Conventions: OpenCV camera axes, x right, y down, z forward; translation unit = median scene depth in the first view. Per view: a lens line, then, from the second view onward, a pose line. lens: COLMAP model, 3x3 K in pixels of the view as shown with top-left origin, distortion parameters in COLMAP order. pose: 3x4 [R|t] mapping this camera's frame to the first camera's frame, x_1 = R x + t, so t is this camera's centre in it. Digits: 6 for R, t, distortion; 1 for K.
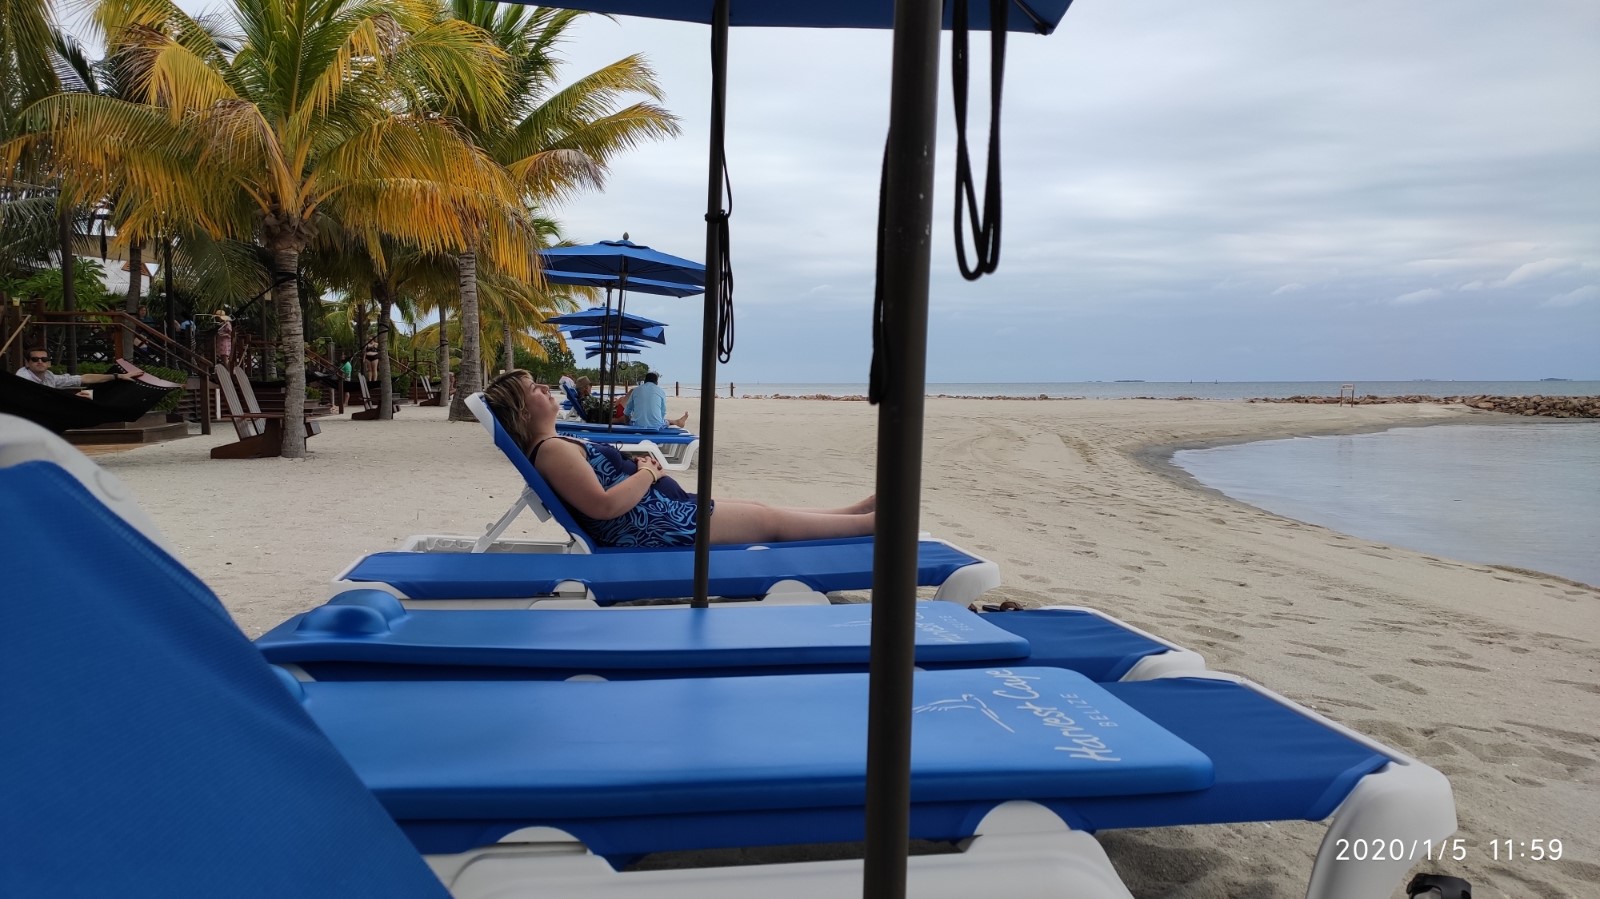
lens RADIAL K [[1244.0, 0, 800.0], [0, 1244.0, 449.5], [0, 0, 1]] dist [0.067720, -0.094932]
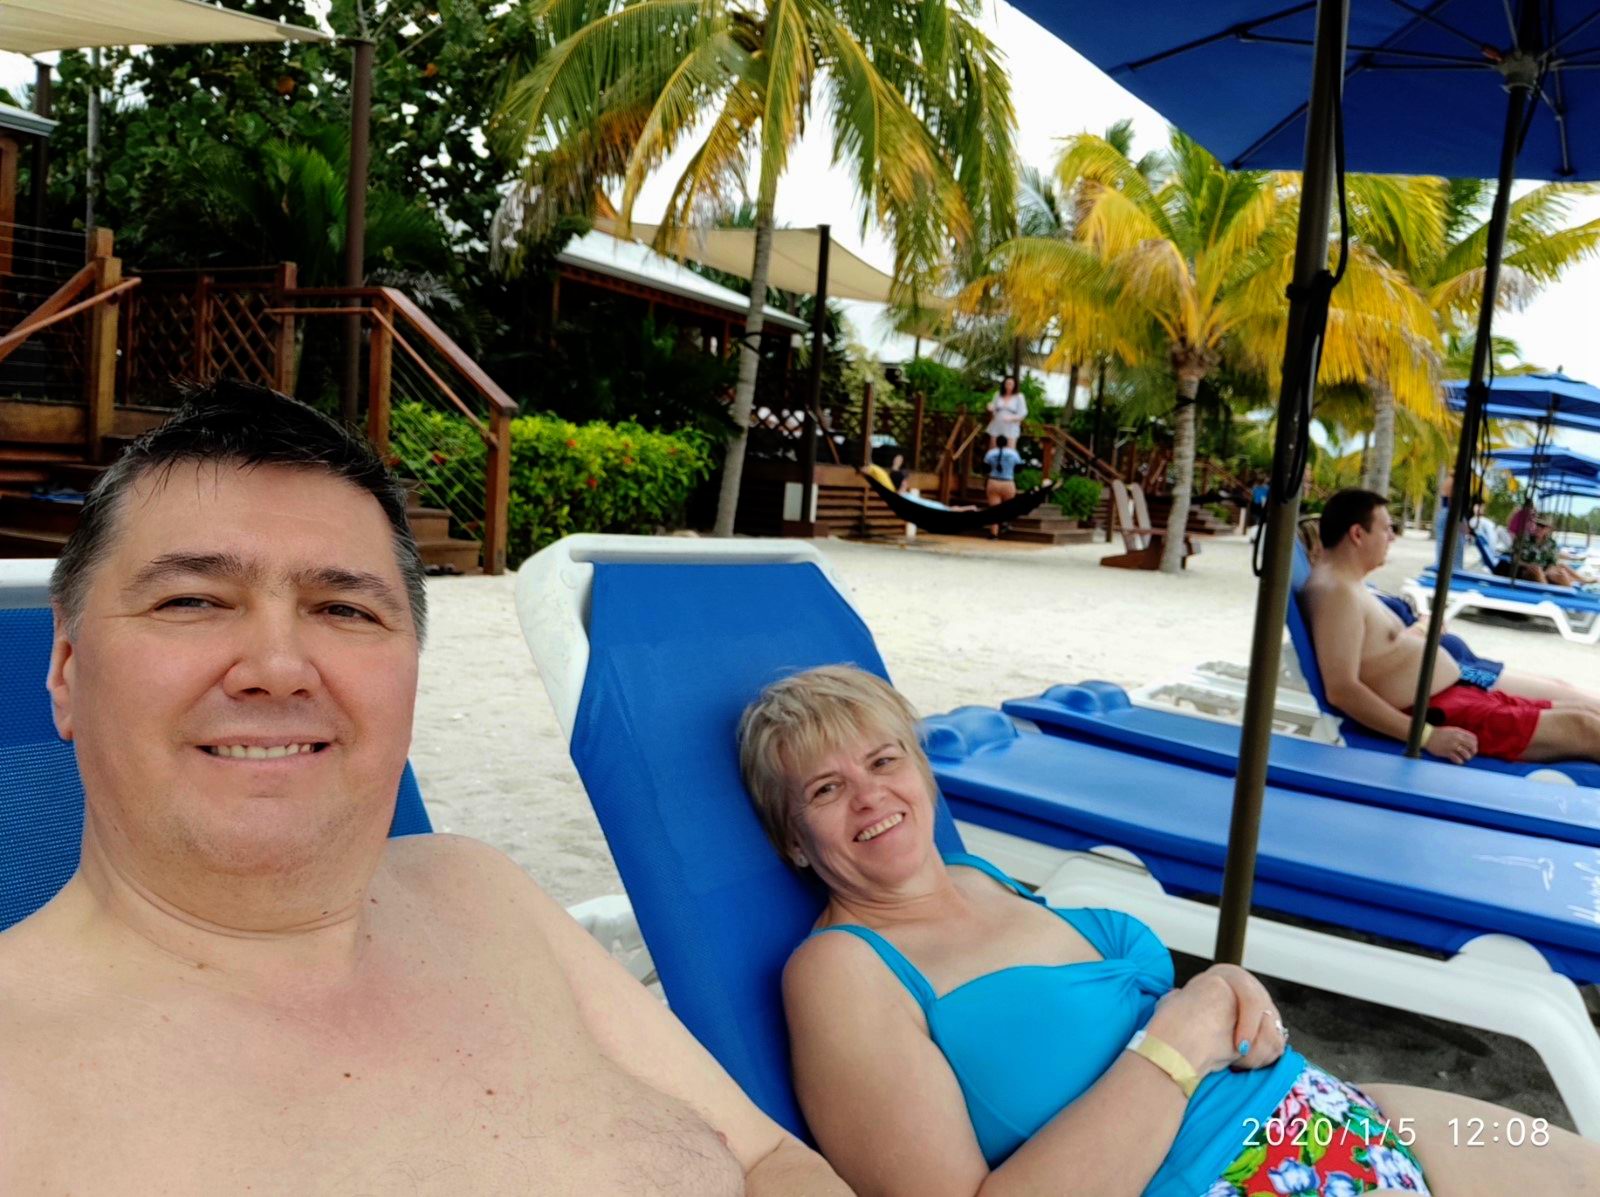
lens RADIAL K [[1636.8, 0, 800.0], [0, 1636.8, 598.5], [0, 0, 1]] dist [-0.013910, -0.024352]
pose [[0.752207, 0.129101, -0.646156, 0.250646], [-0.119886, 0.991066, 0.058451, -0.016123], [0.647929, 0.033497, 0.760963, -0.239405]]
